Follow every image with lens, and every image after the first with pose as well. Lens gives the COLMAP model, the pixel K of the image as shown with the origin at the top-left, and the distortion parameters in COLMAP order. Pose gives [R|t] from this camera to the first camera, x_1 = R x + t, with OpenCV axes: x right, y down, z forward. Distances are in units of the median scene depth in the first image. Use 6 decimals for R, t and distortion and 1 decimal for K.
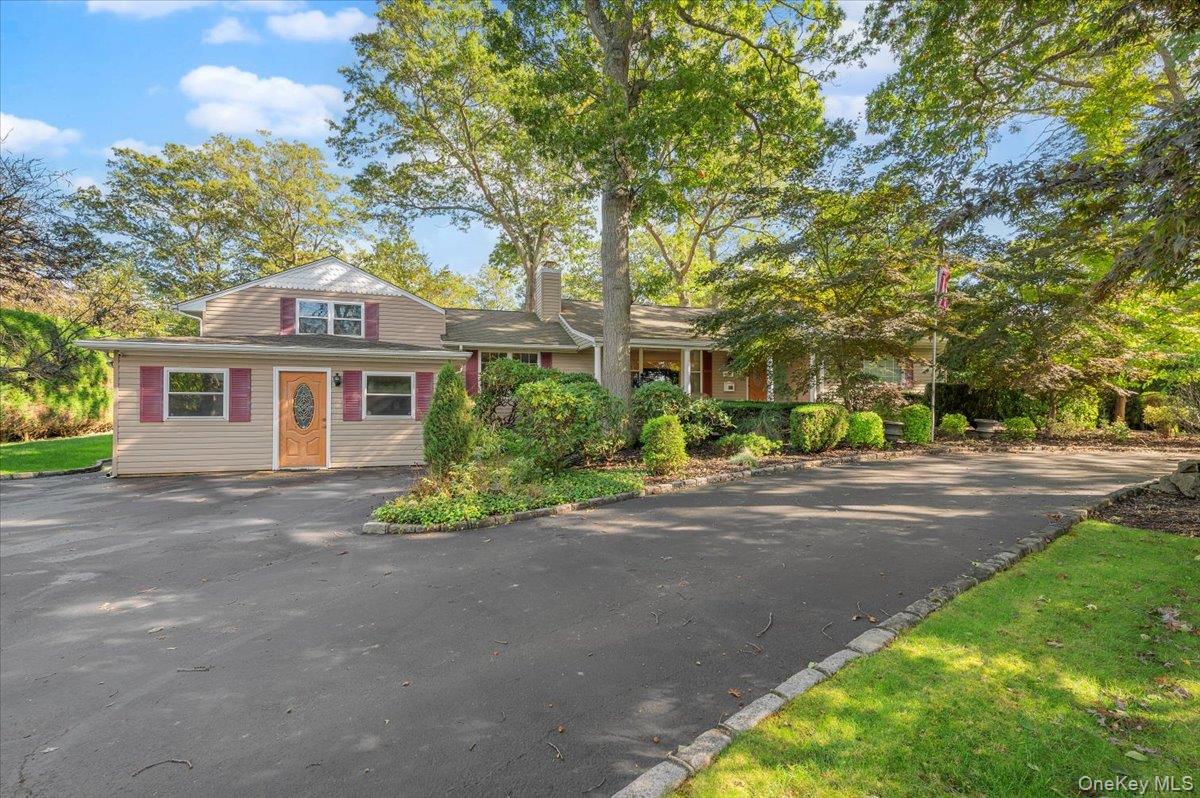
lens RADIAL K [[546.4, 0, 600.0], [0, 546.4, 399.0], [0, 0, 1]] dist [0.002405, 0.000354]
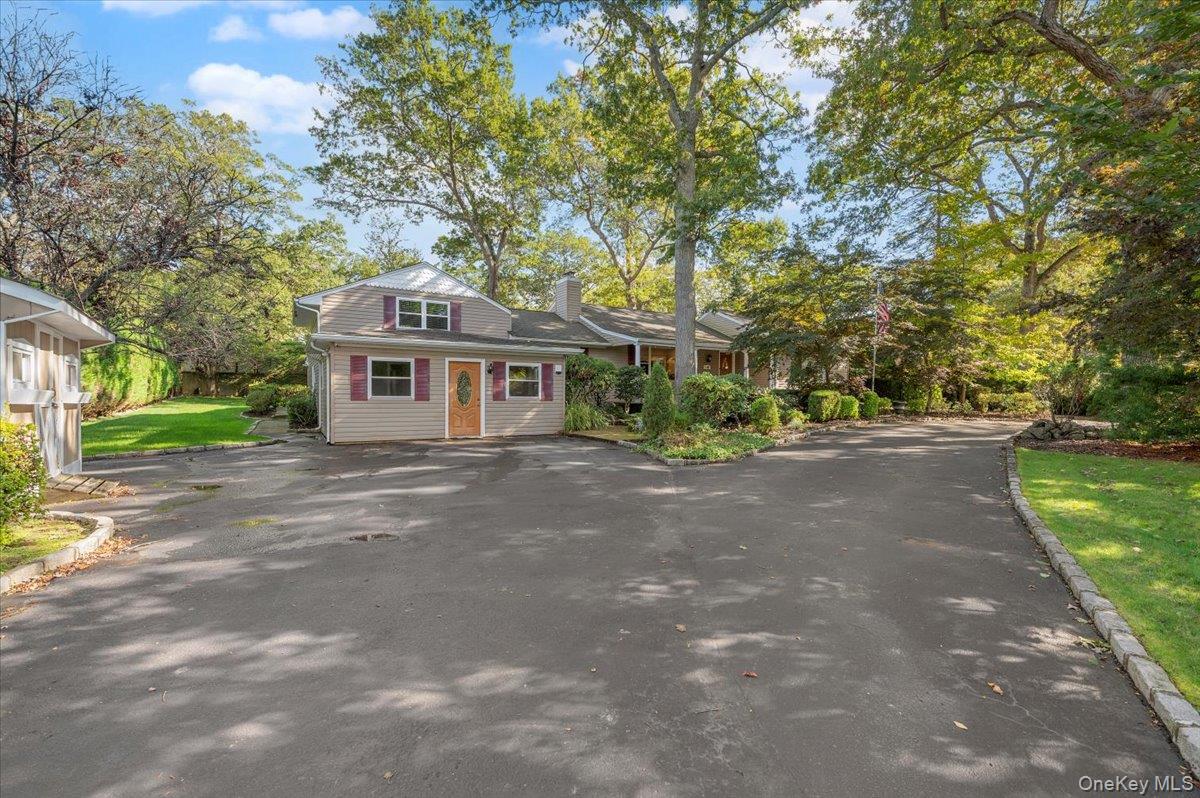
lens RADIAL K [[513.2, 0, 600.0], [0, 513.2, 399.0], [0, 0, 1]] dist [0.022344, -0.010766]
pose [[0.971808, 0.004788, 0.235725, -0.470138], [-0.011407, 0.999578, 0.026725, 0.000983], [-0.235498, -0.028660, 0.971452, -0.221233]]
